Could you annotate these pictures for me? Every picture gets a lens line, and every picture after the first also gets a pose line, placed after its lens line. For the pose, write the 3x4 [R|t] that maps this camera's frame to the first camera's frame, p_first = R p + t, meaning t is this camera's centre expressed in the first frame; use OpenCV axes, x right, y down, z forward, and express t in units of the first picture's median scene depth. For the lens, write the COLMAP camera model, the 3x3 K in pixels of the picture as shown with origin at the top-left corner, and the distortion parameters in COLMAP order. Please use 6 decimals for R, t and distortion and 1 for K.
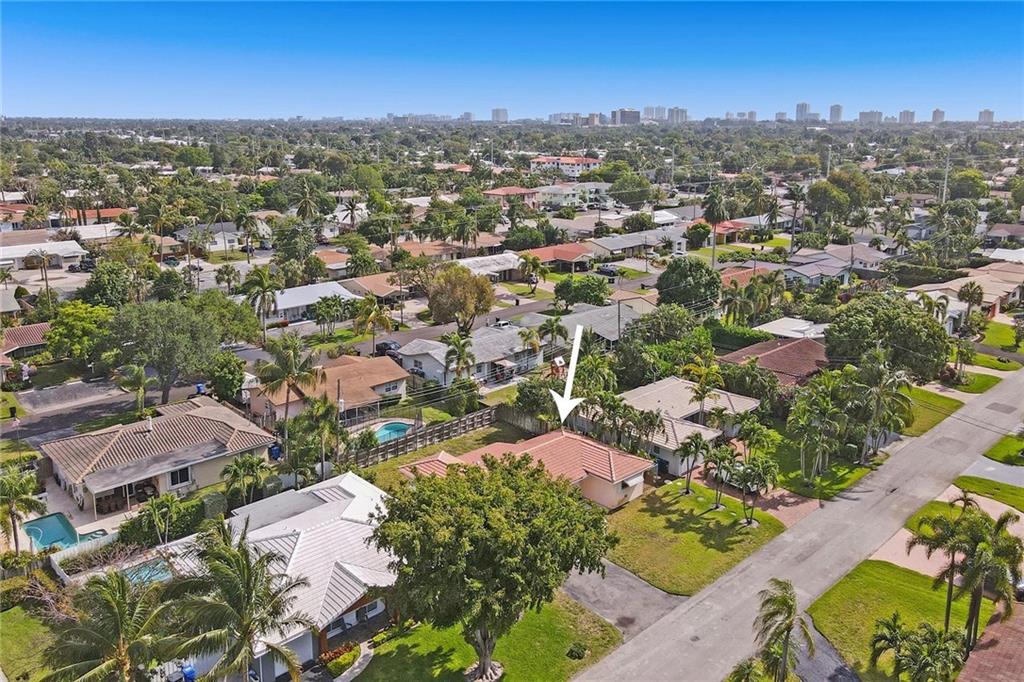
lens RADIAL K [[745.9, 0, 512.2], [0, 745.9, 341.1], [0, 0, 1]] dist [0.025619, 0.000398]
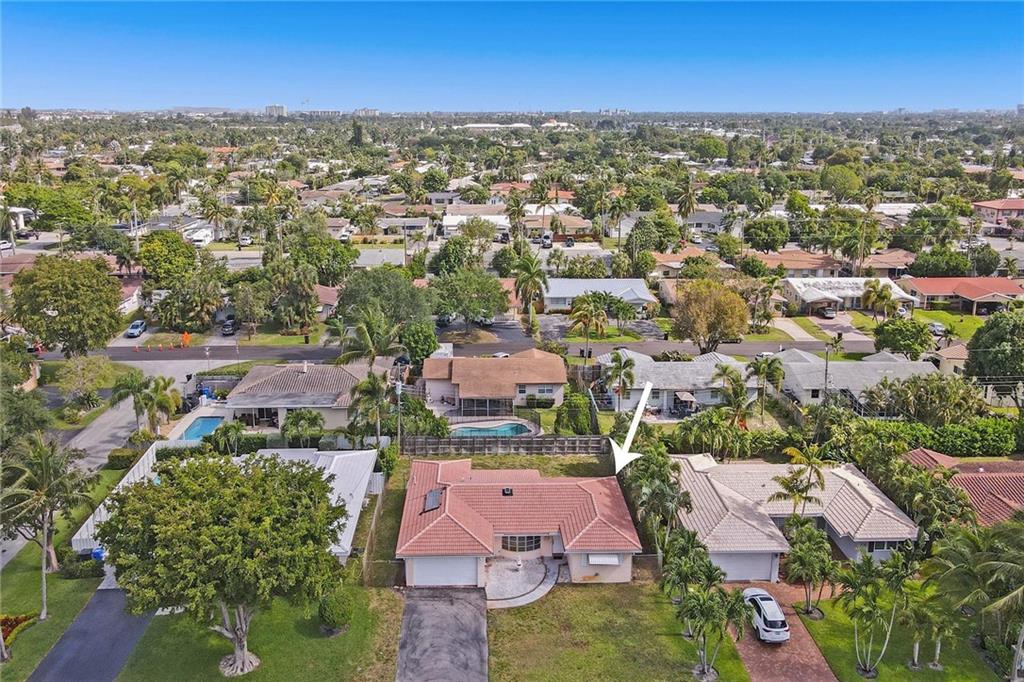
lens RADIAL K [[745.9, 0, 513.2], [0, 745.9, 340.3], [0, 0, 1]] dist [0.025619, 0.000398]
pose [[0.764591, 0.196006, -0.613989, 0.419881], [-0.191643, 0.978688, 0.073780, -0.069532], [0.615365, 0.061255, 0.785859, 0.222260]]
